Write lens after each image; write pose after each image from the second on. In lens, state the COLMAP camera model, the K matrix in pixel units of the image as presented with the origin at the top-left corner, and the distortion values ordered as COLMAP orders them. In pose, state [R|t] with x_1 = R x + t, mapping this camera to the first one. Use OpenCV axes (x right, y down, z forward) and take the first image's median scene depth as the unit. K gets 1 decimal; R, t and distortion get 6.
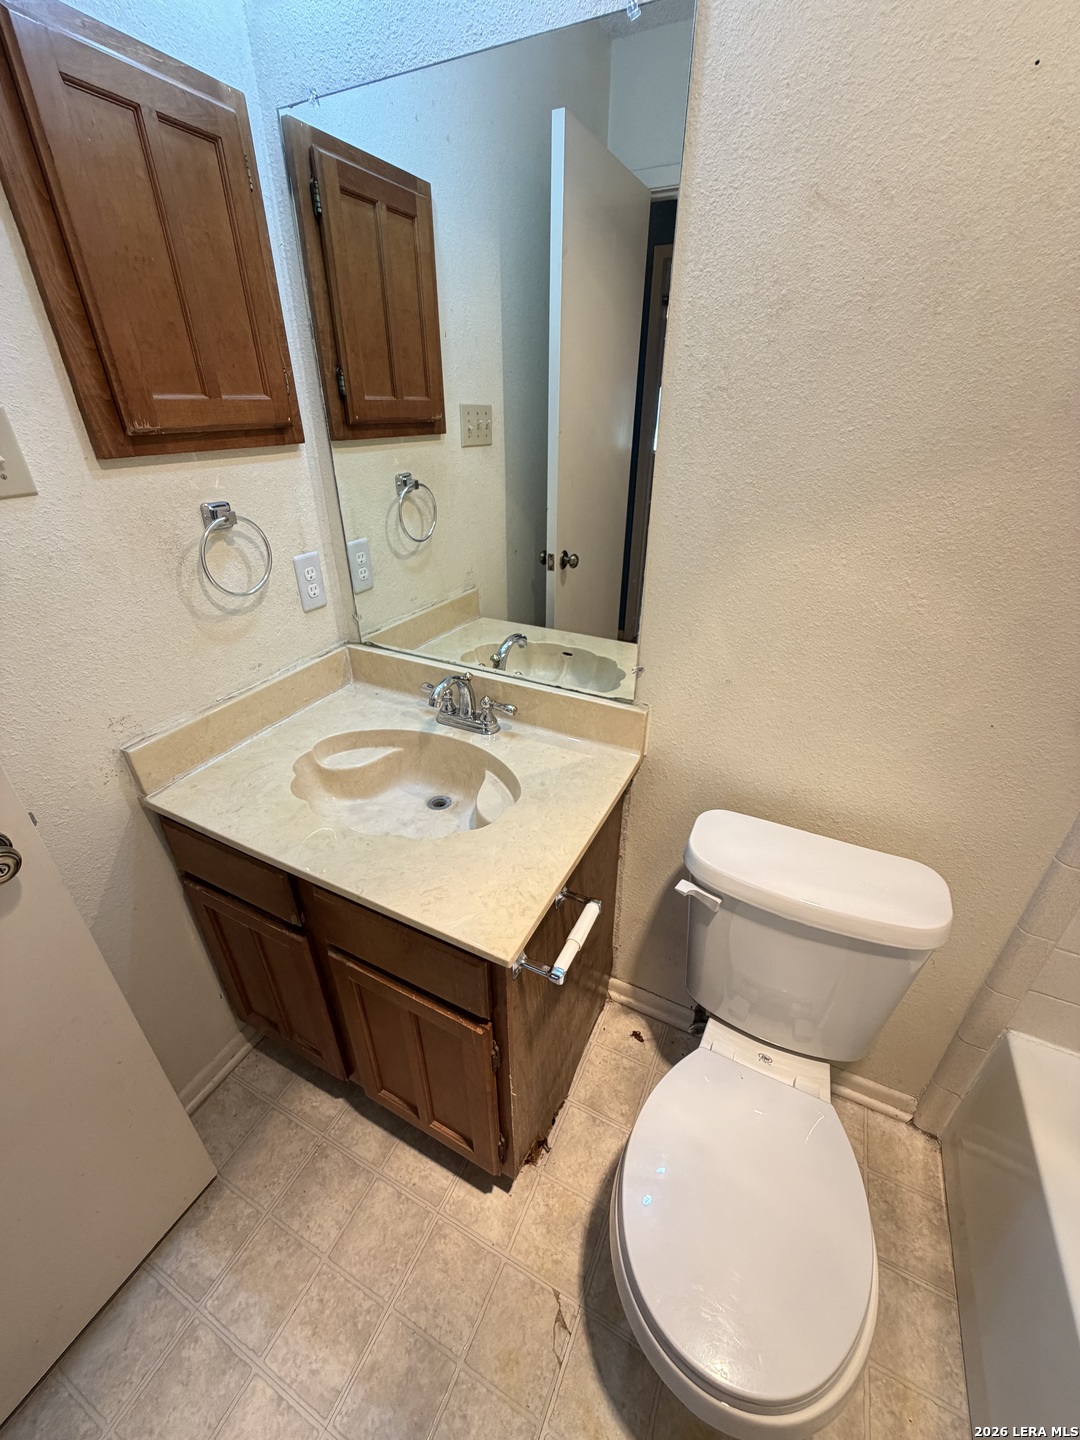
lens RADIAL K [[575.7, 0, 541.5], [0, 575.7, 713.6], [0, 0, 1]] dist [0.001367, -0.000507]
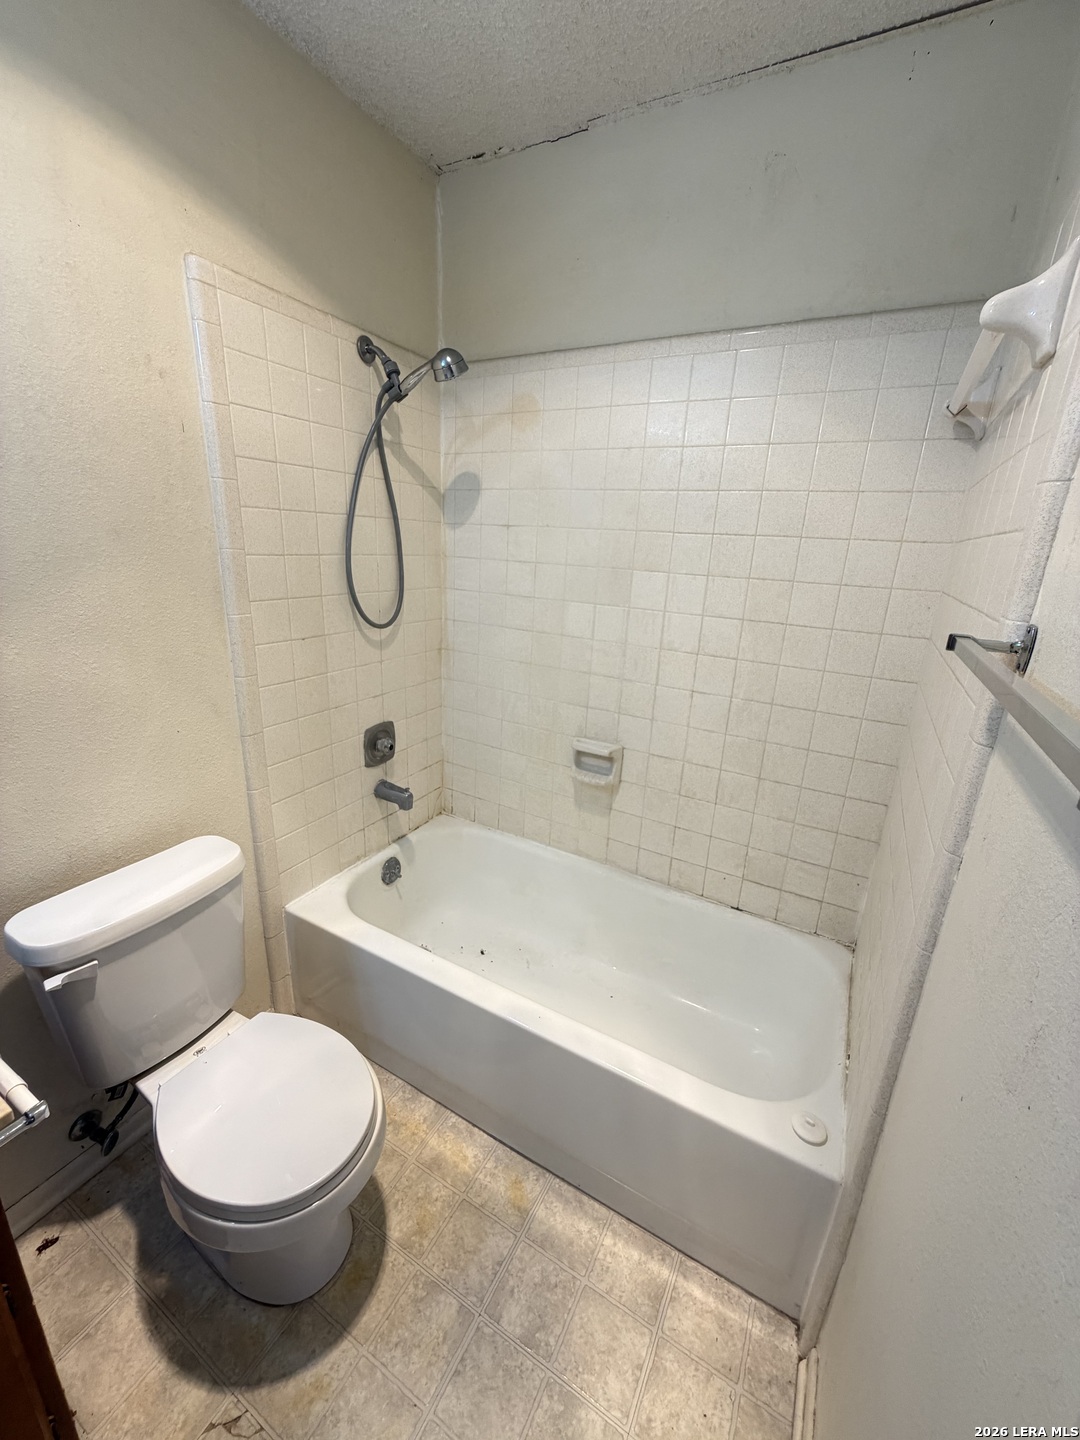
lens RADIAL K [[575.7, 0, 537.9], [0, 575.7, 721.9], [0, 0, 1]] dist [0.001367, -0.000507]
pose [[0.055557, -0.298338, 0.952842, -0.497165], [0.440223, 0.863869, 0.244813, 0.040088], [-0.896168, 0.405862, 0.179329, -0.095811]]
